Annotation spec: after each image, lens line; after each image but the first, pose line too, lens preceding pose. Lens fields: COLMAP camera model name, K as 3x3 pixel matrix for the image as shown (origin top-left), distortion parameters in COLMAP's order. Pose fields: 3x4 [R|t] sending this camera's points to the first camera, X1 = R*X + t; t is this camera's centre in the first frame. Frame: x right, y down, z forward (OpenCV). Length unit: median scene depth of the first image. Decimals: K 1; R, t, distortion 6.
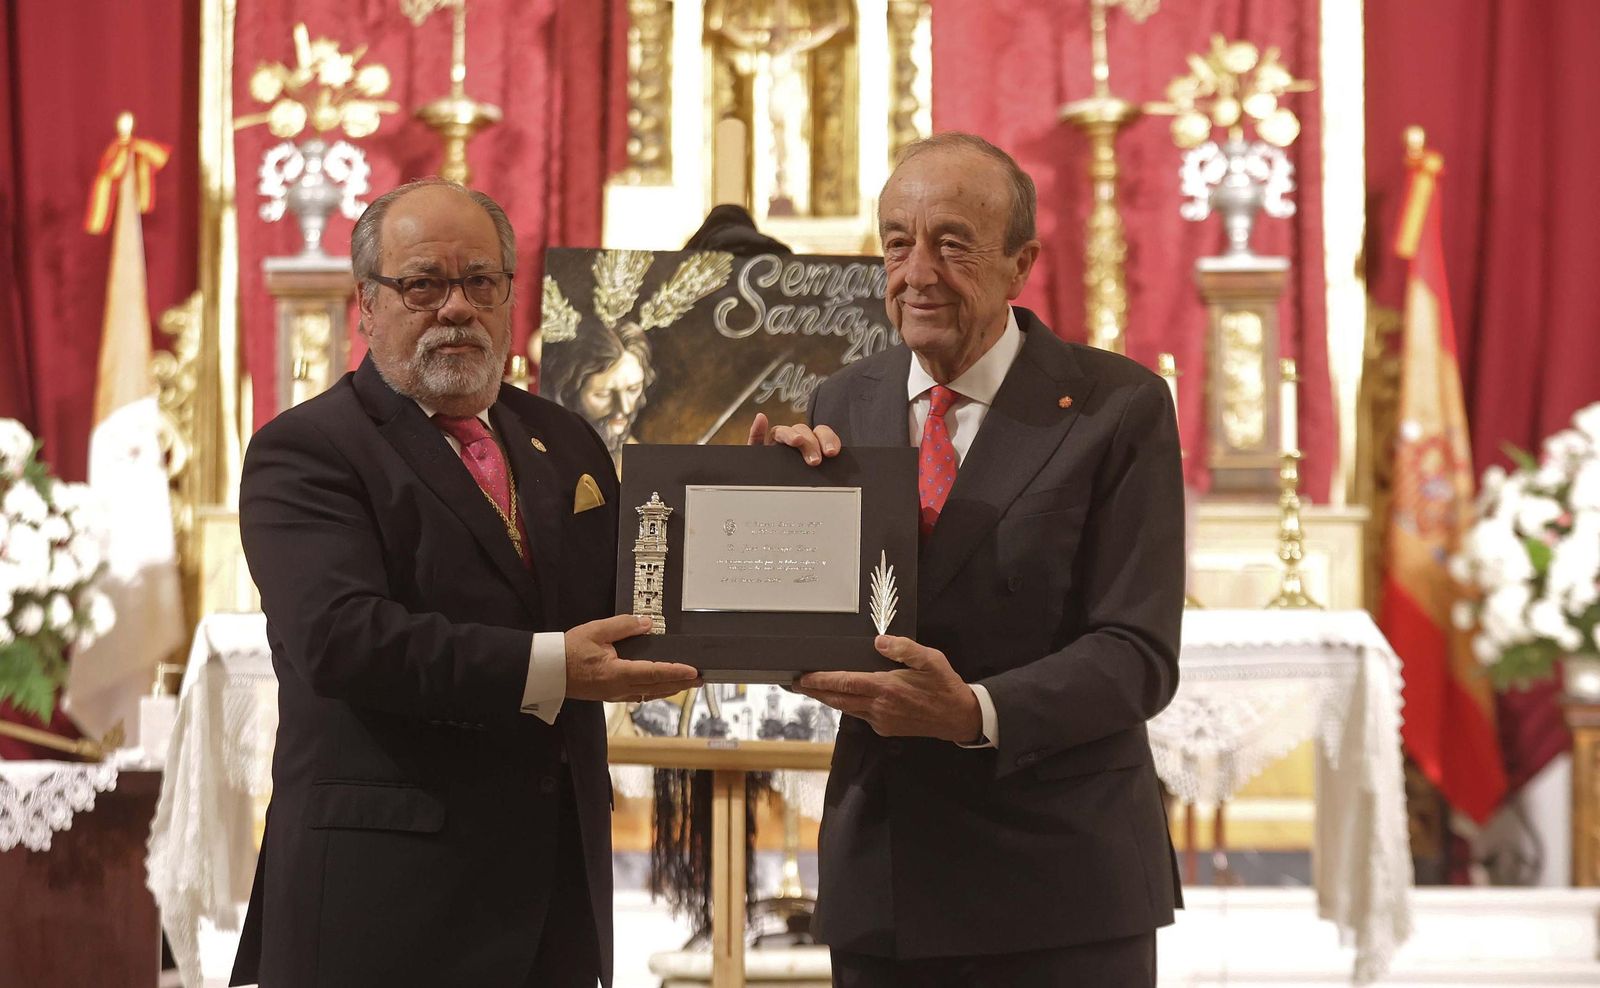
lens RADIAL K [[4374.8, 0, 810.6], [0, 4374.8, 405.7], [0, 0, 1]] dist [0.037567, 0.000000]
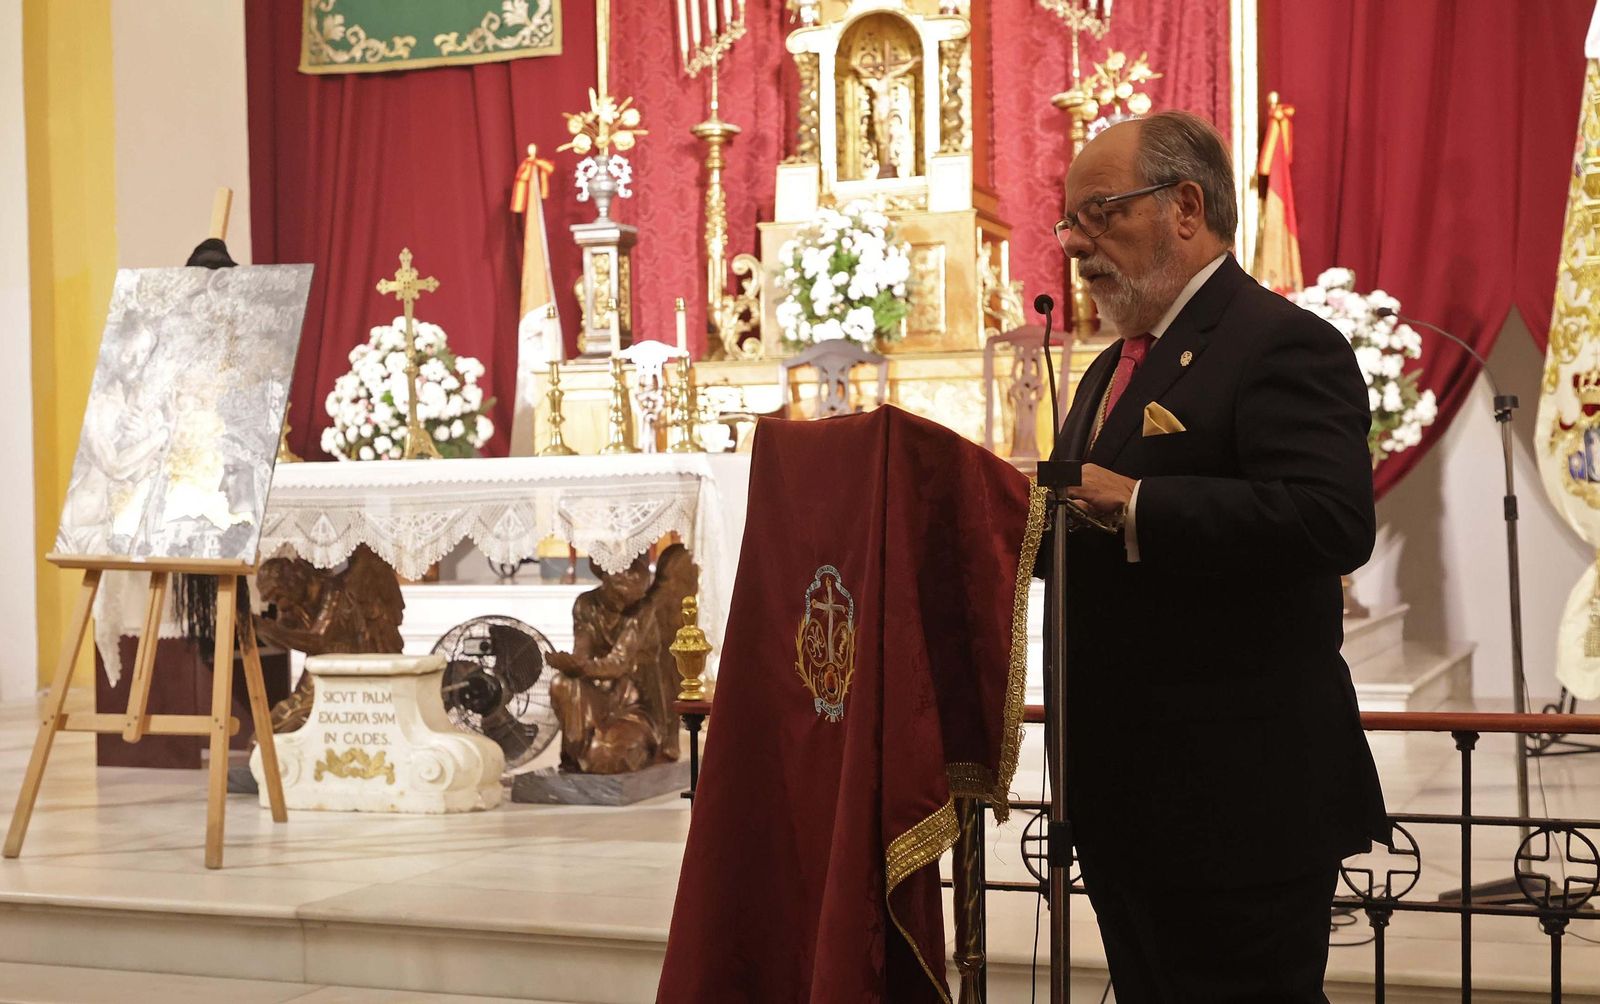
lens RADIAL K [[2391.6, 0, 787.8], [0, 2391.6, 542.4], [0, 0, 1]] dist [0.047302, 0.000000]
pose [[0.915598, -0.005456, -0.402057, 0.343782], [0.058092, 0.991212, 0.118842, -0.016101], [0.397875, -0.132168, 0.907869, 0.132497]]
